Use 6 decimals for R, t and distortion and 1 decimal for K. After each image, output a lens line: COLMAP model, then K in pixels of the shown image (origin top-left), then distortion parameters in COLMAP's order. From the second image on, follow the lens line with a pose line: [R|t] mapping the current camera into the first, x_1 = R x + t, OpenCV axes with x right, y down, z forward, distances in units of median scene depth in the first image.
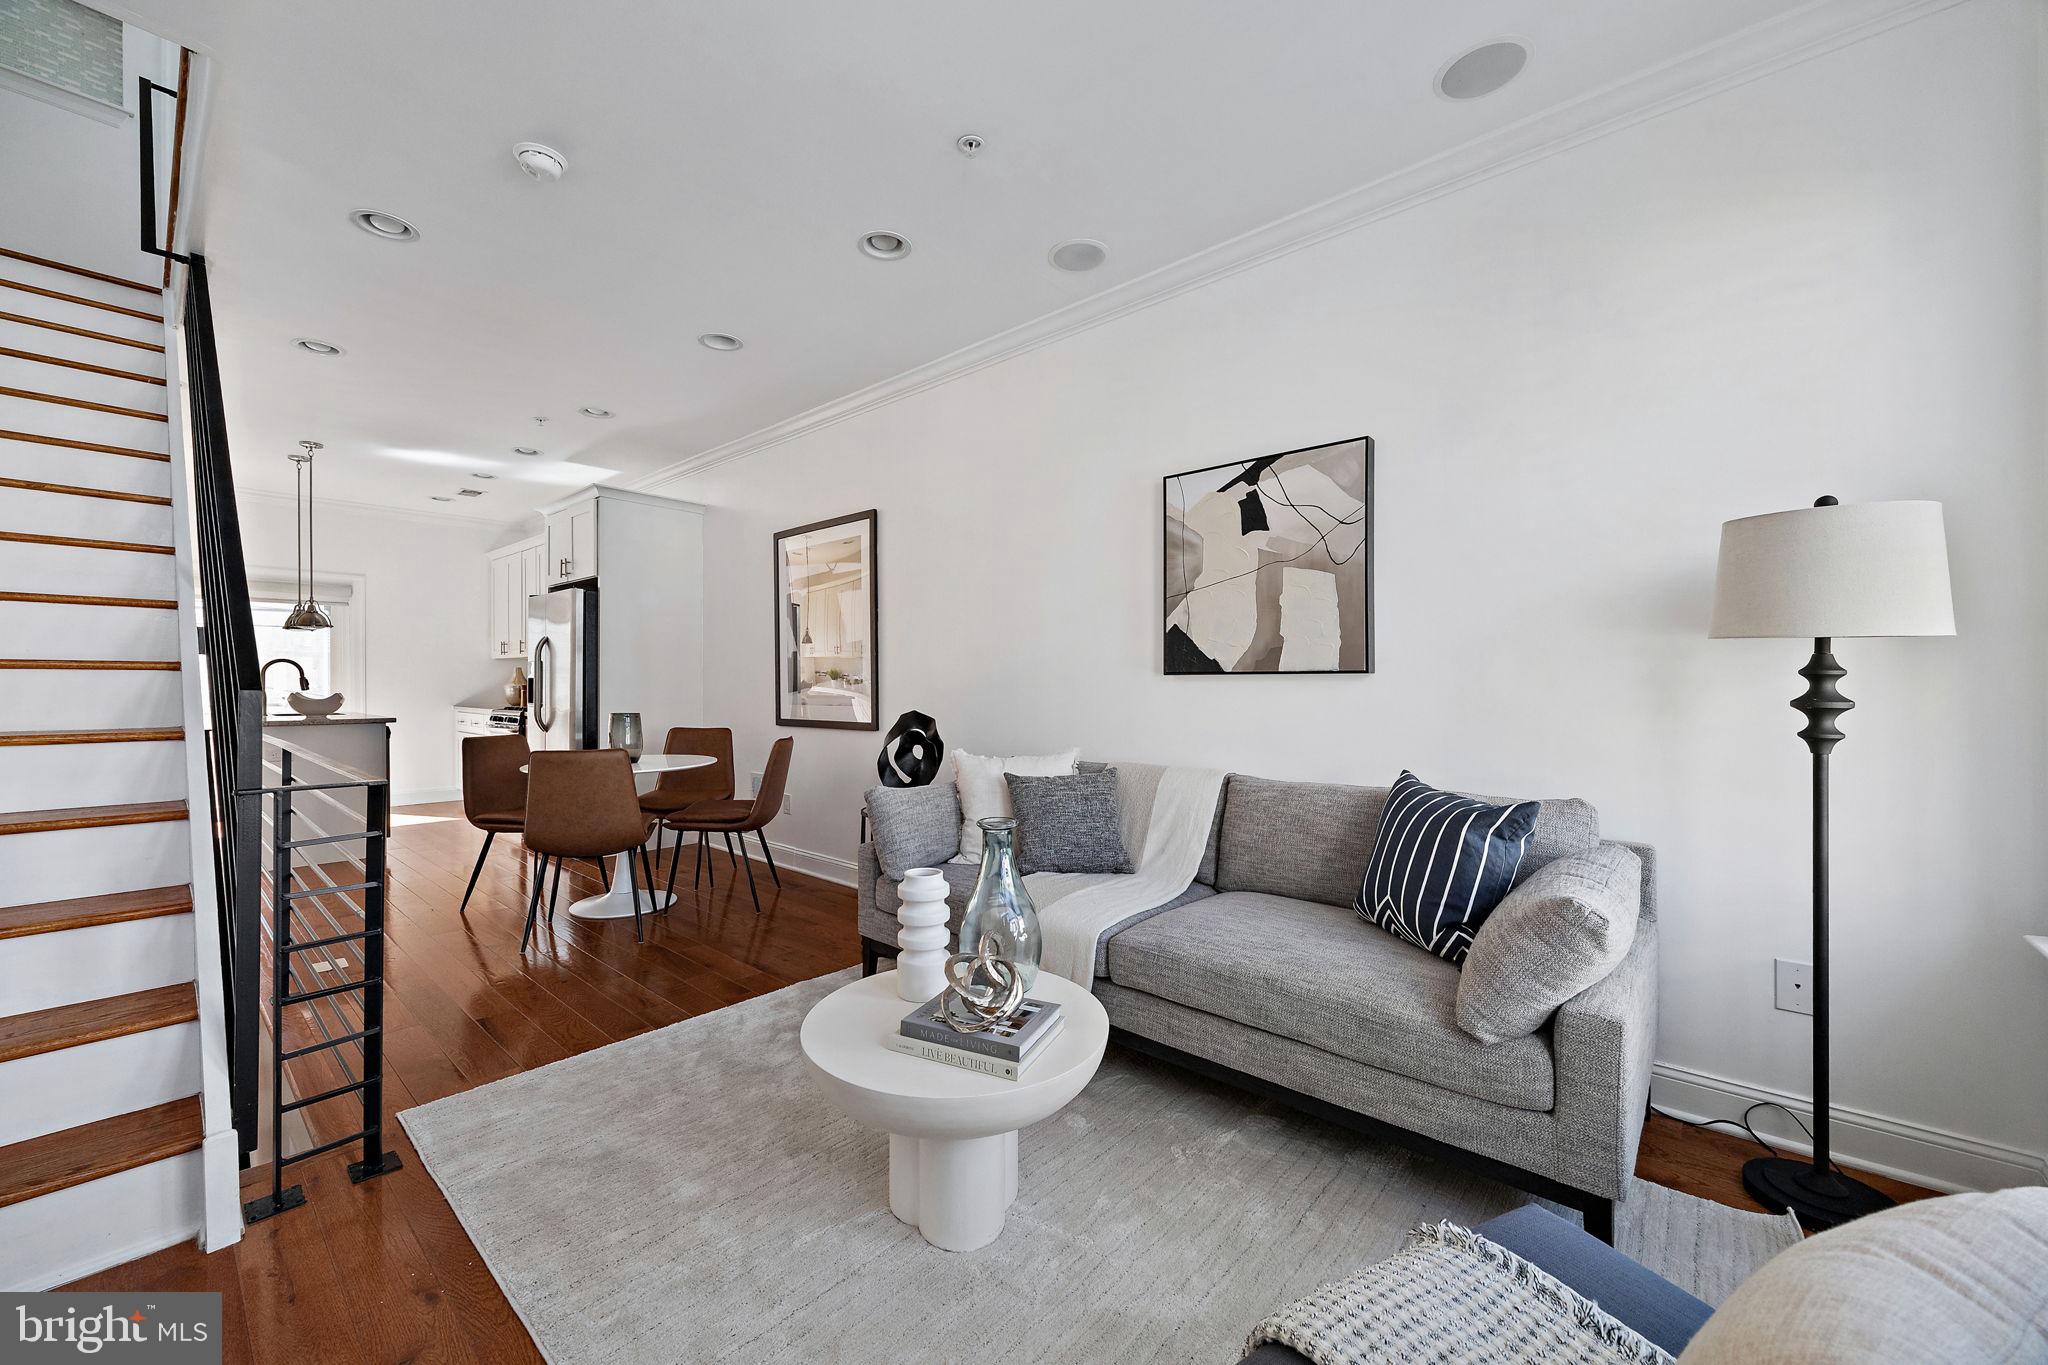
lens RADIAL K [[797.1, 0, 1024.0], [0, 797.1, 682.5], [0, 0, 1]] dist [0.000384, 0.000200]
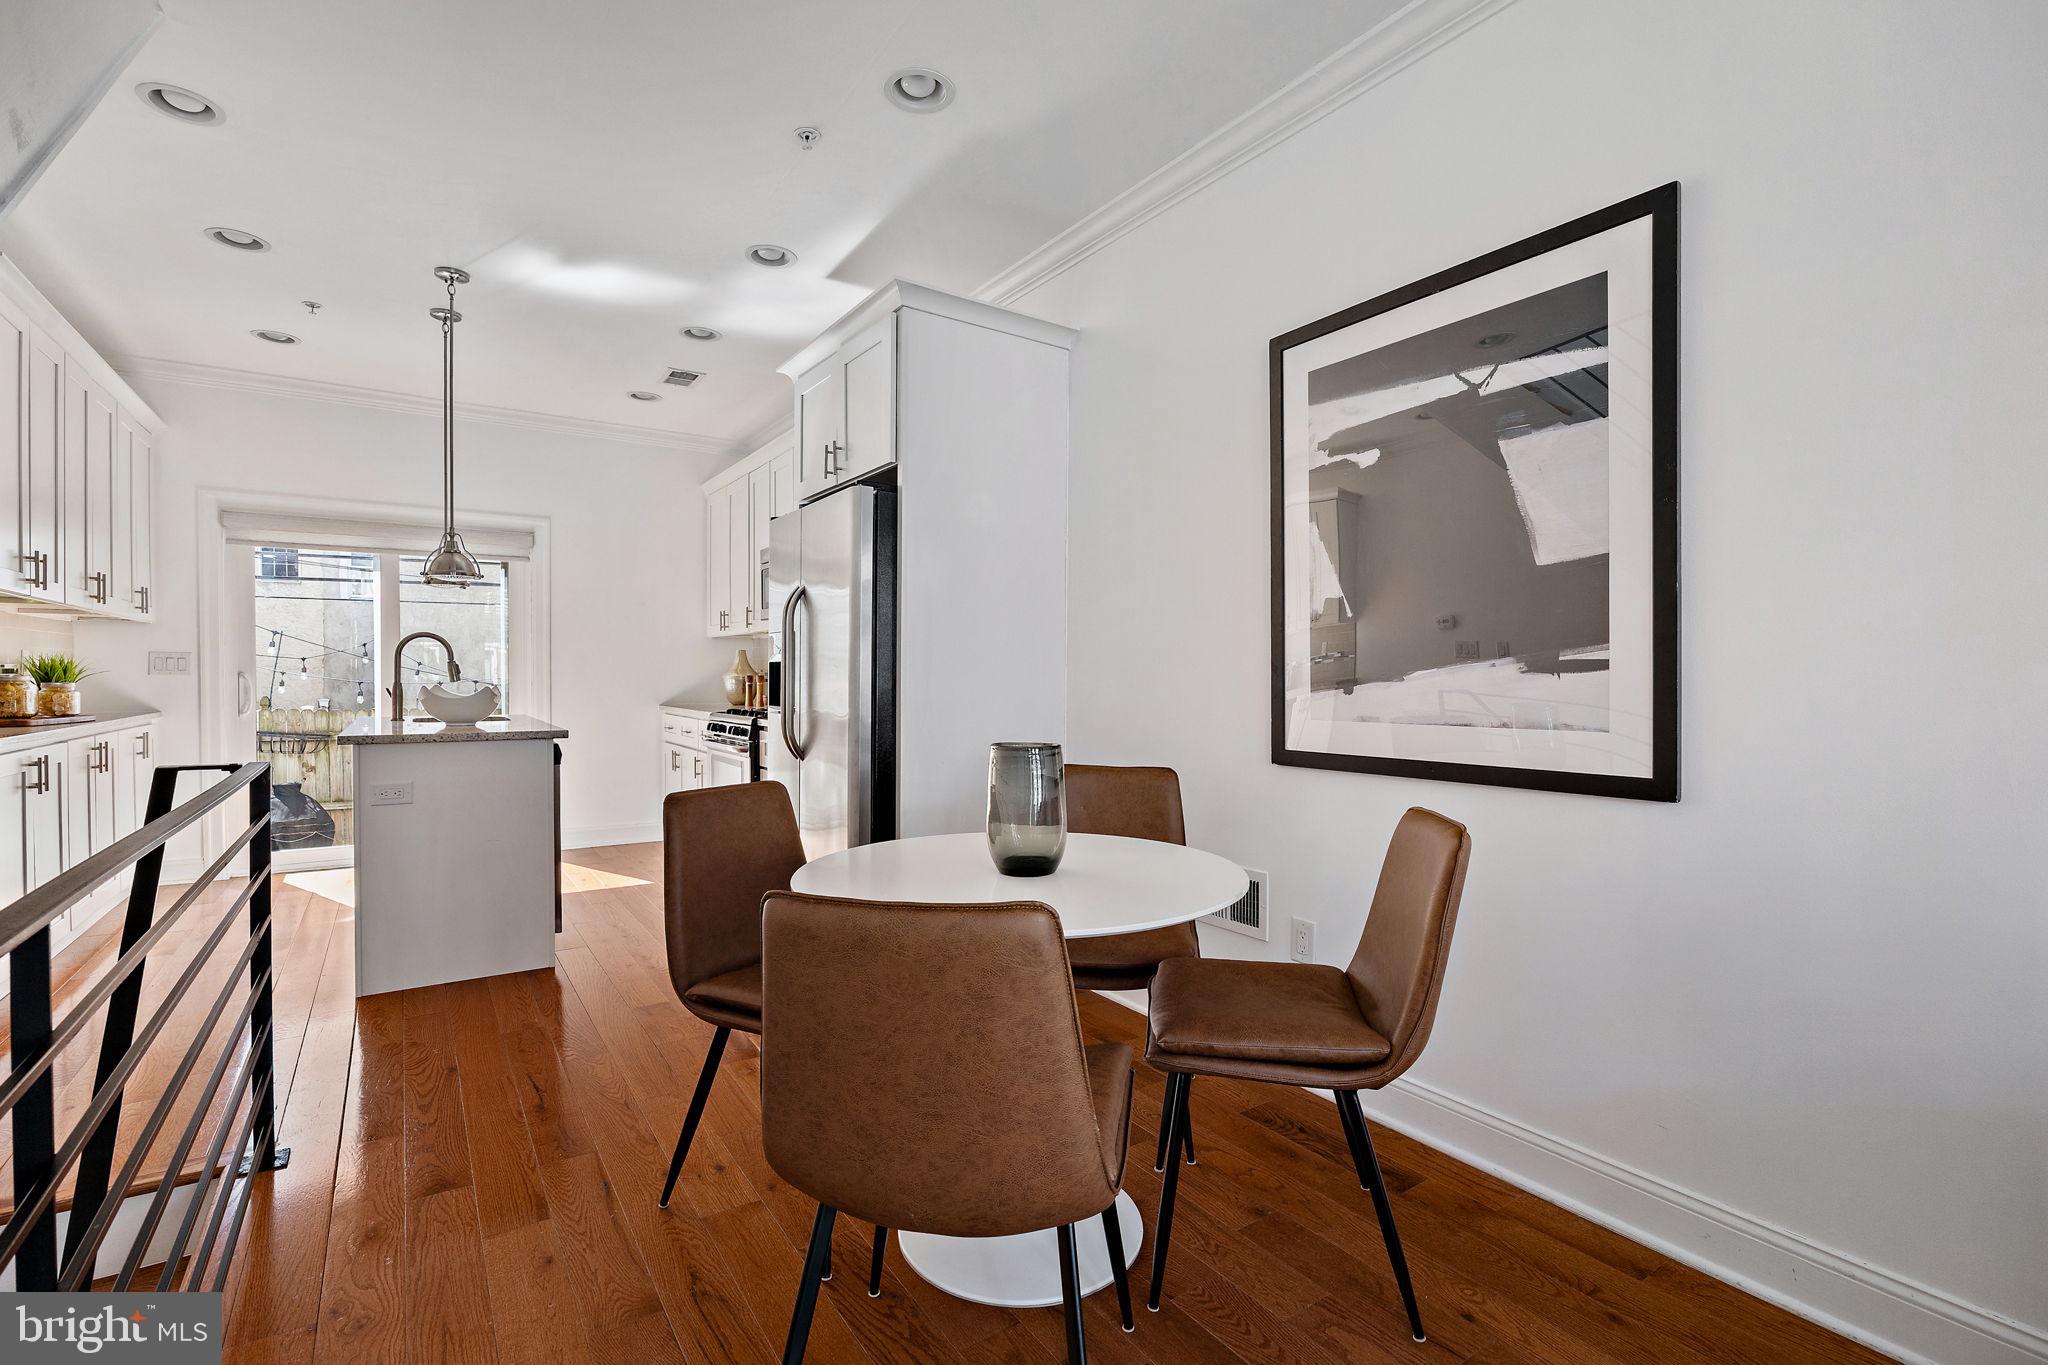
lens RADIAL K [[894.9, 0, 1018.5], [0, 894.9, 679.8], [0, 0, 1]] dist [-0.011462, 0.000135]
pose [[0.969891, 0.004696, -0.243493, -0.318482], [-0.003538, 0.999980, 0.005193, 0.003586], [0.243512, -0.004175, 0.969889, 0.459619]]
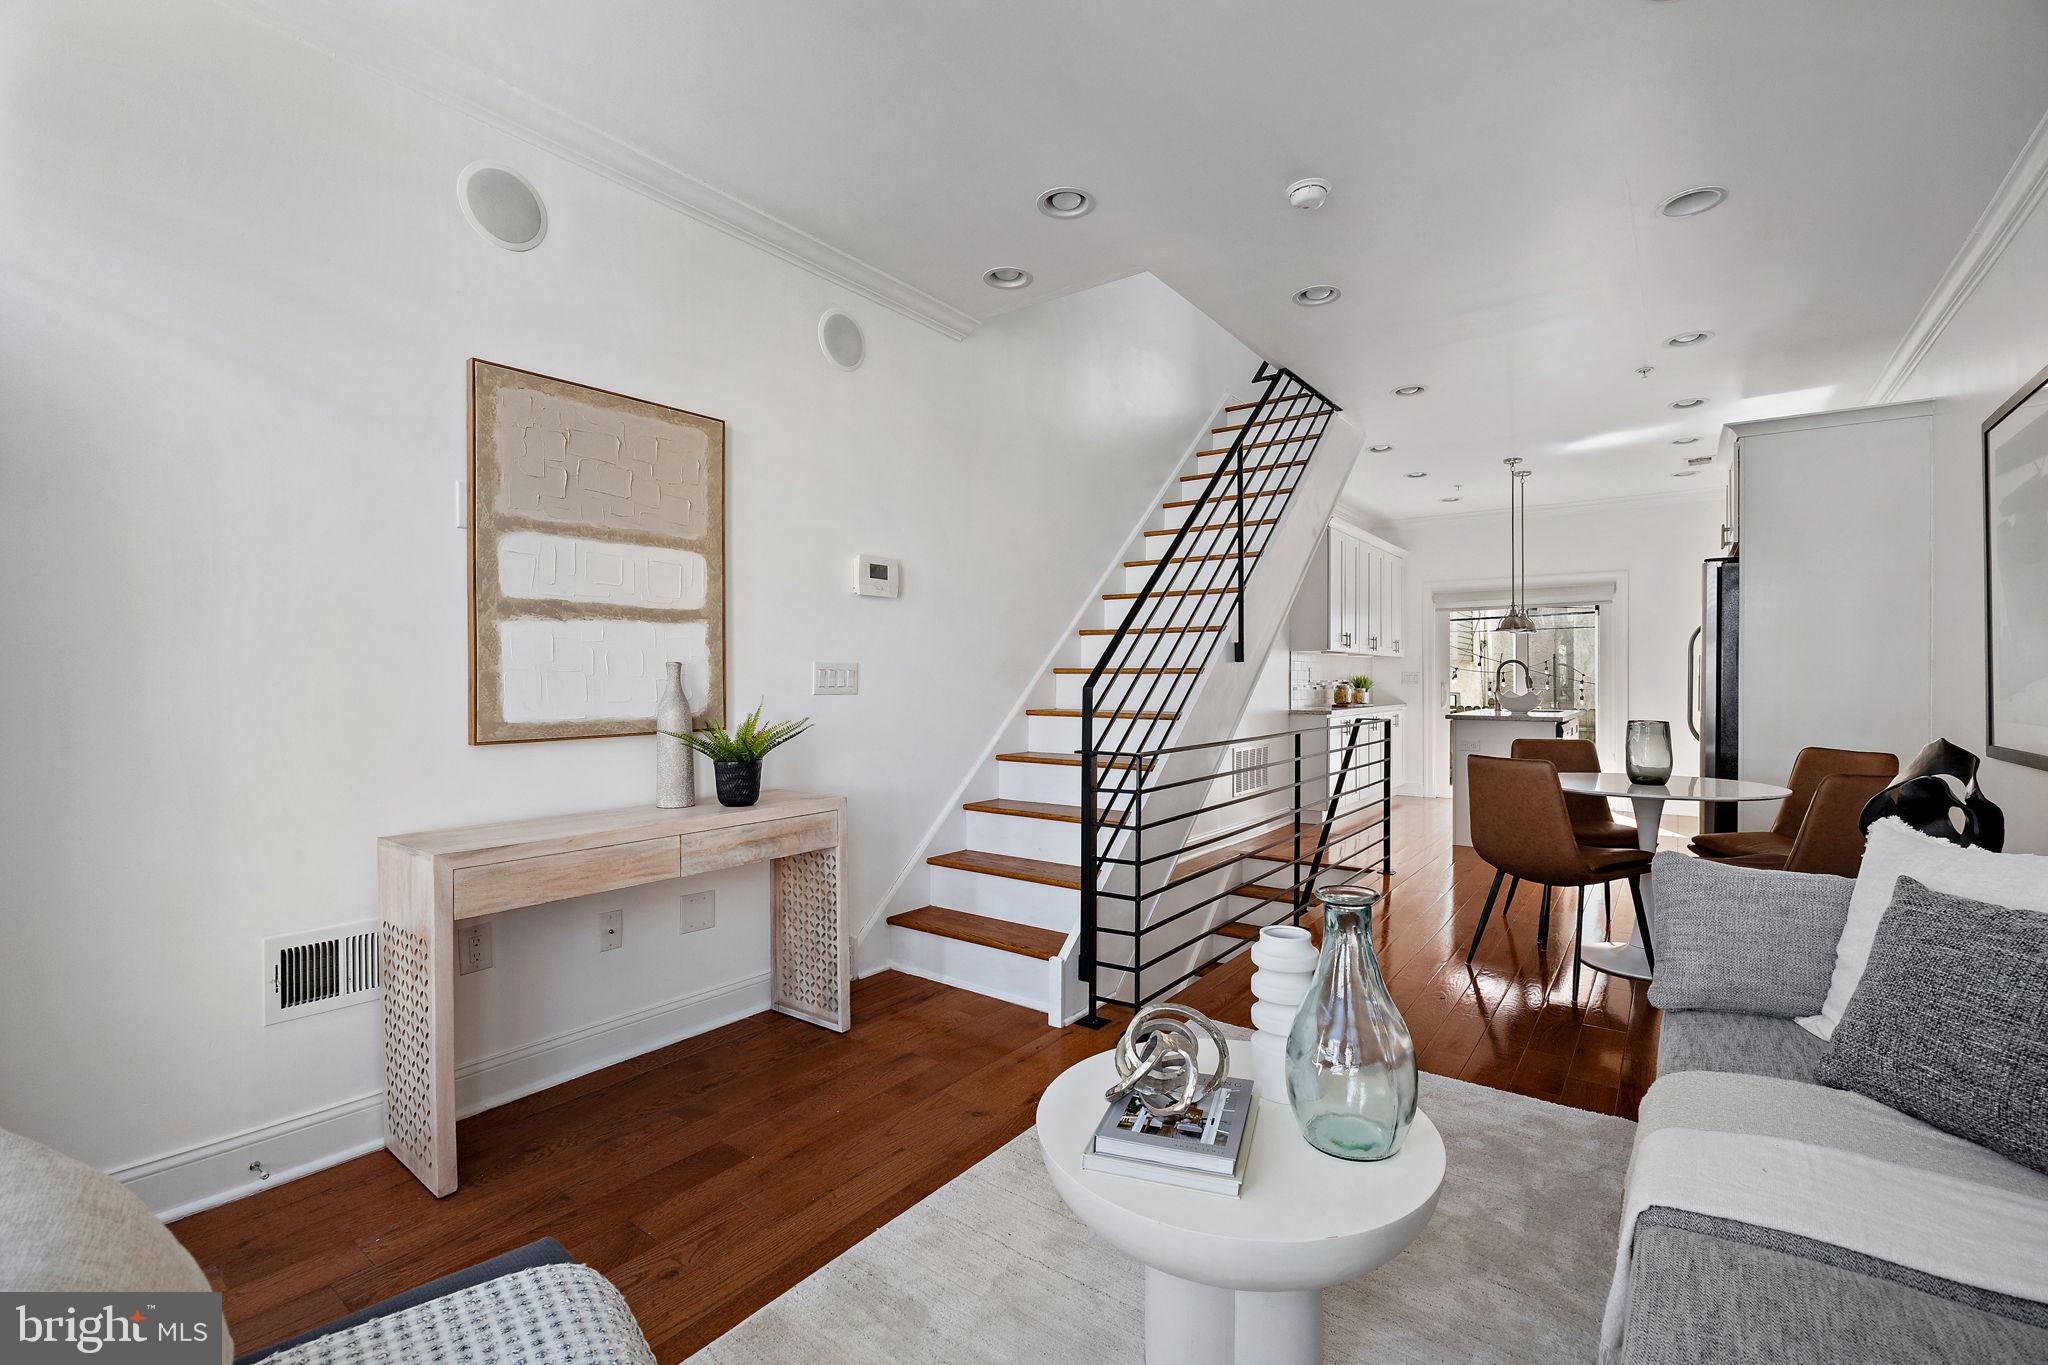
lens RADIAL K [[894.9, 0, 1018.5], [0, 894.9, 679.8], [0, 0, 1]] dist [-0.011462, 0.000135]
pose [[0.078941, -0.000082, -0.996879, 0.258224], [-0.000083, 1.000000, -0.000089, -0.001872], [0.996879, 0.000090, 0.078941, 0.245752]]
